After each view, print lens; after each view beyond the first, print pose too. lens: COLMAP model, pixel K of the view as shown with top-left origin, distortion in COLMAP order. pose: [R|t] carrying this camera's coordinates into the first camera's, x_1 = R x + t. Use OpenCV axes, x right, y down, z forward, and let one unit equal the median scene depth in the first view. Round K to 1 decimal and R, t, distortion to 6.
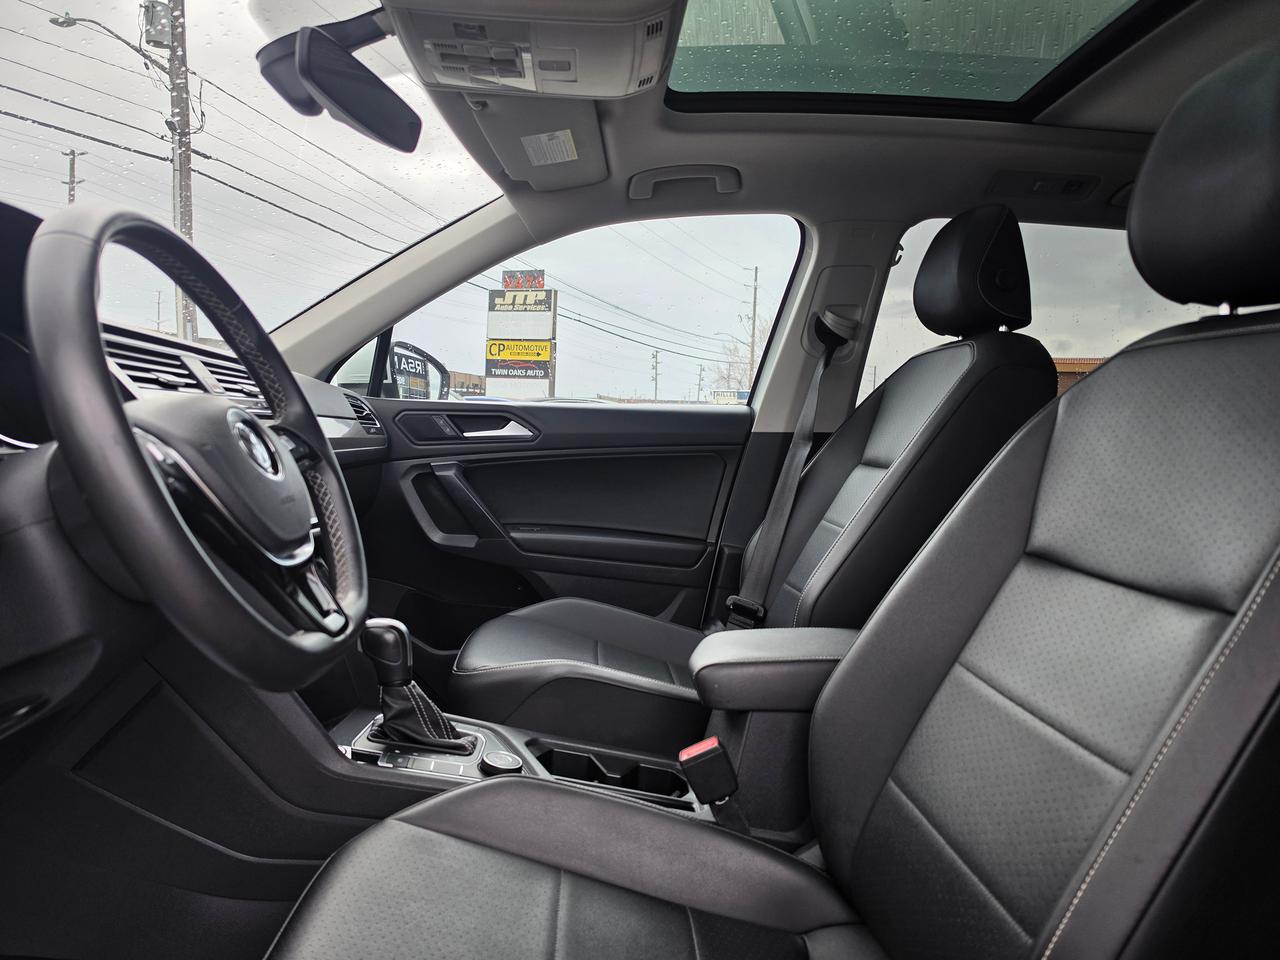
lens RADIAL K [[909.9, 0, 639.4], [0, 909.9, 482.1], [0, 0, 1]] dist [0.017371, -0.041085]
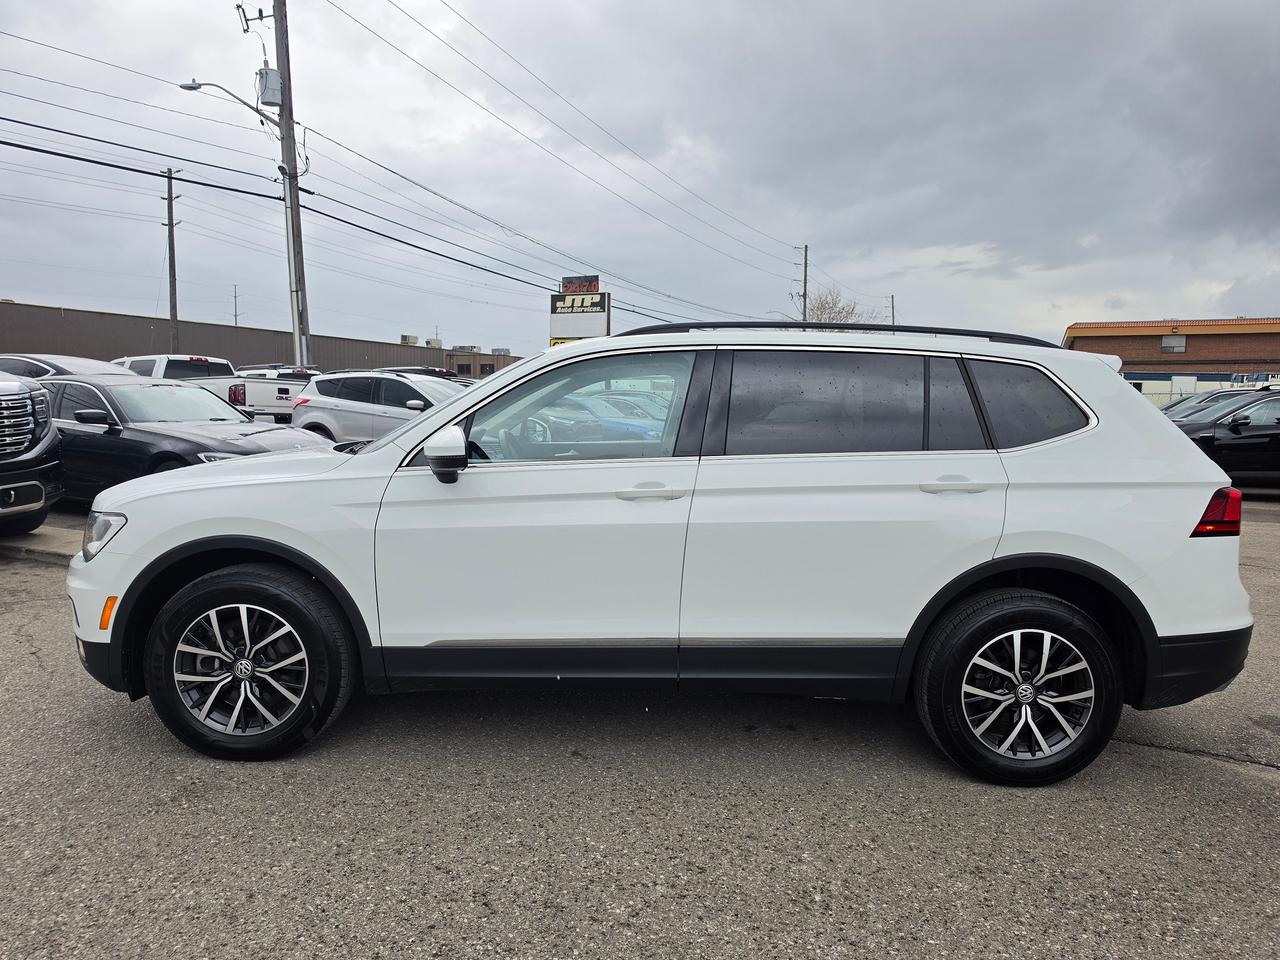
lens RADIAL K [[909.9, 0, 630.9], [0, 909.9, 489.2], [0, 0, 1]] dist [0.017371, -0.041085]
pose [[0.996566, -0.022611, -0.079658, 0.020337], [0.025358, 0.999112, 0.033637, -0.003547], [0.078826, -0.035542, 0.996255, -0.138444]]
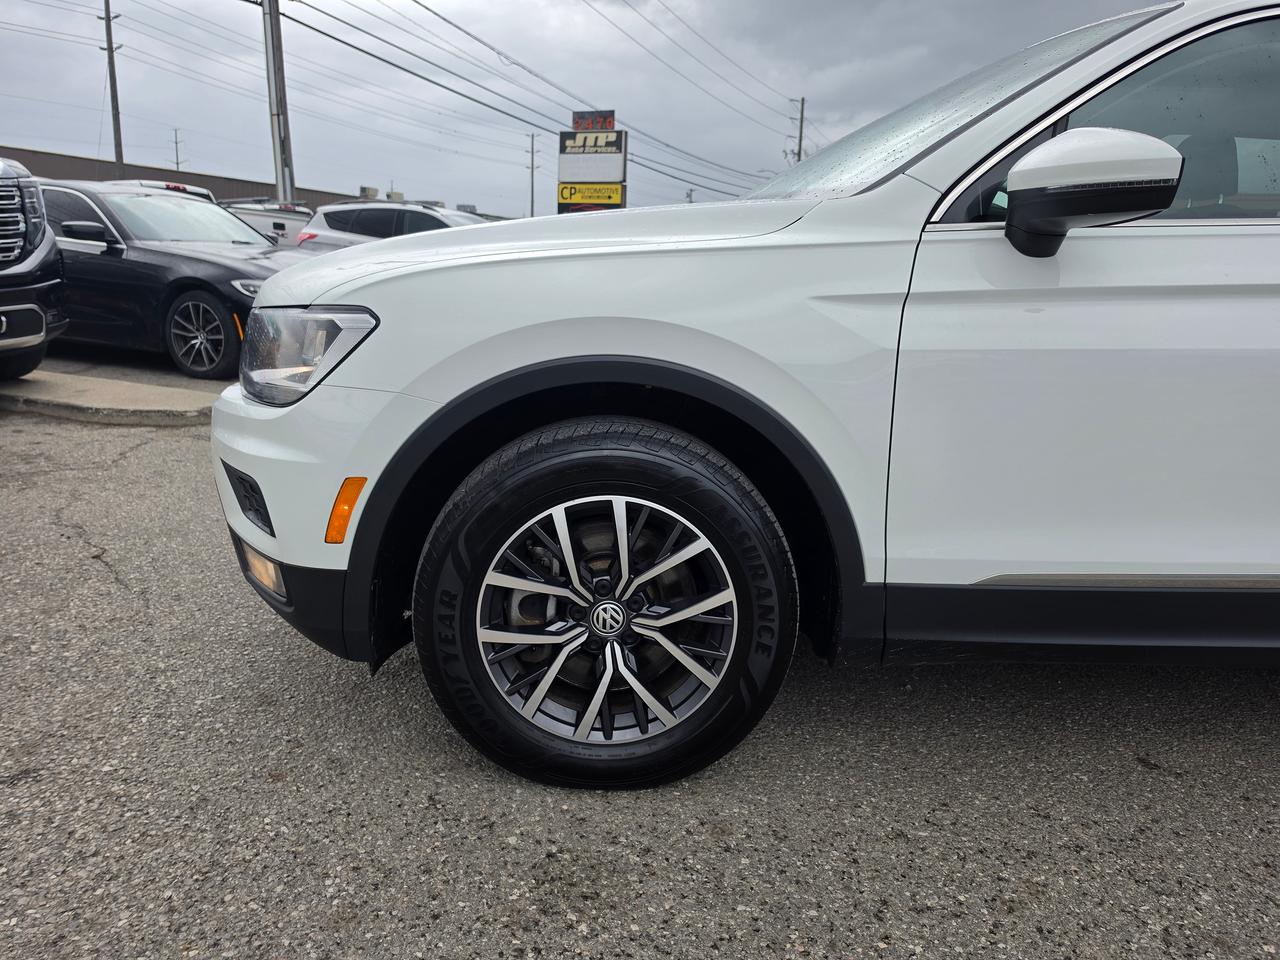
lens RADIAL K [[909.9, 0, 636.5], [0, 909.9, 484.7], [0, 0, 1]] dist [0.017371, -0.041085]
pose [[0.999503, 0.001740, -0.031464, -0.047099], [0.003666, 0.985273, 0.170951, 0.004568], [0.031298, -0.170982, 0.984777, -0.072628]]
